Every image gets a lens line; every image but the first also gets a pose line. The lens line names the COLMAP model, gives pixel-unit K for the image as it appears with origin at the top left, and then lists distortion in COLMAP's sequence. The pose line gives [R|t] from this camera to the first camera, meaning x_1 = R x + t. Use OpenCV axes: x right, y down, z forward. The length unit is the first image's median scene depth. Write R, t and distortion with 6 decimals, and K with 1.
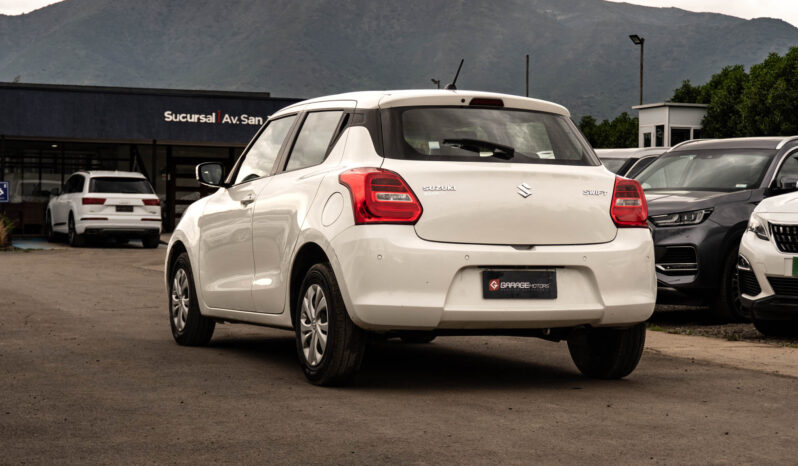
lens RADIAL K [[1533.8, 0, 427.3], [0, 1533.8, 231.8], [0, 0, 1]] dist [0.028185, -0.141834]
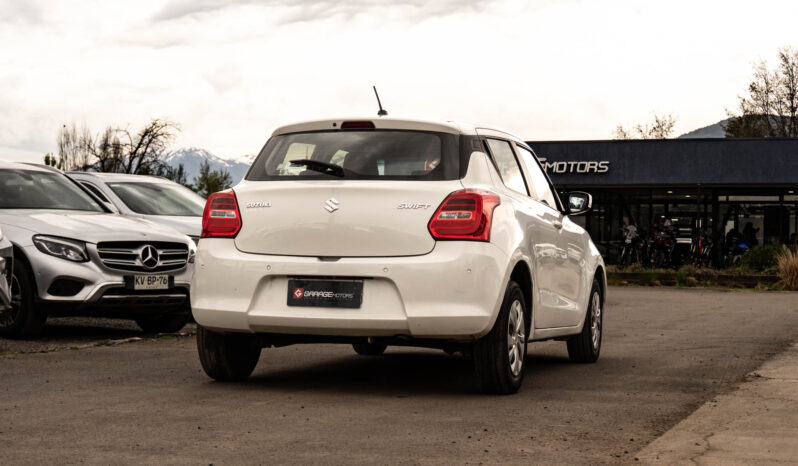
lens RADIAL K [[1432.3, 0, 399.6], [0, 1432.3, 252.3], [0, 0, 1]] dist [0.003986, 0.015407]
pose [[0.751983, -0.006105, -0.659154, 0.162499], [-0.006980, 0.999827, -0.017223, 0.004820], [0.659145, 0.017552, 0.751811, 0.061427]]
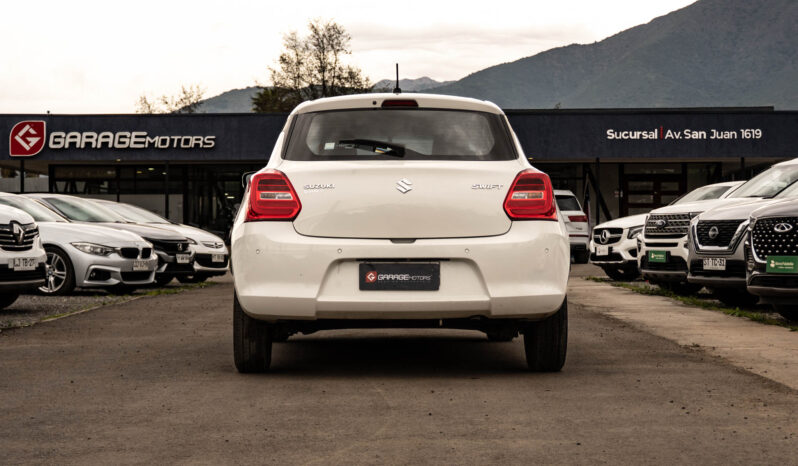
lens RADIAL K [[1533.8, 0, 427.3], [0, 1533.8, 231.8], [0, 0, 1]] dist [0.028185, -0.141834]
pose [[0.932778, -0.019980, -0.359896, 0.097458], [0.015251, 0.999756, -0.015976, 0.004505], [0.360127, 0.009413, 0.932856, 0.007616]]
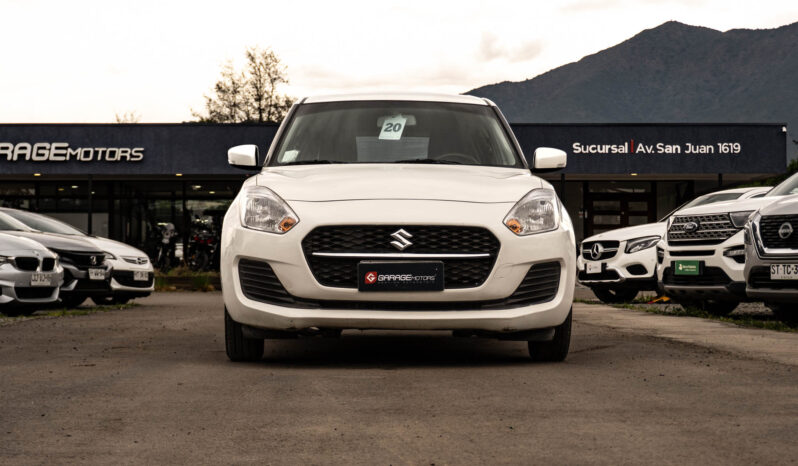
lens RADIAL K [[1517.4, 0, 399.0], [0, 1517.4, 233.0], [0, 0, 1]] dist [0.007989, -0.115105]
pose [[0.941468, -0.025670, -0.336123, 0.045059], [0.013943, 0.999208, -0.037256, 0.010890], [0.336814, 0.030388, 0.941081, 0.112616]]
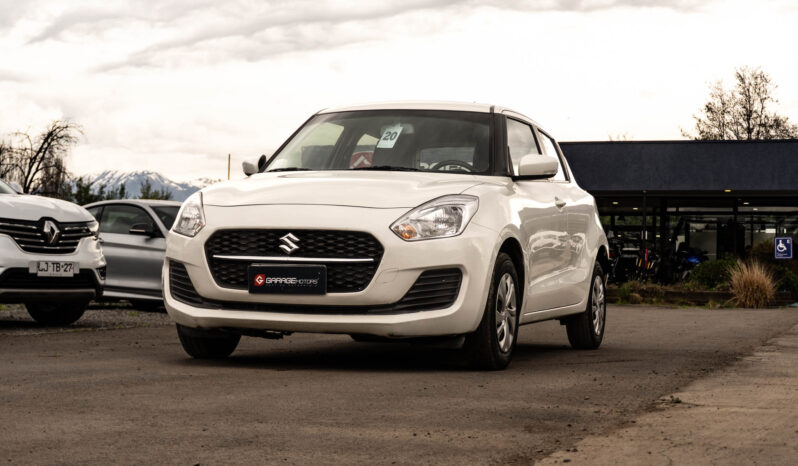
lens RADIAL K [[1451.3, 0, 399.0], [0, 1451.3, 233.0], [0, 0, 1]] dist [0.009608, -0.071727]
pose [[0.771756, -0.021507, -0.635555, 0.115950], [-0.012357, 0.998732, -0.048802, 0.012304], [0.635799, 0.045517, 0.770511, 0.161064]]
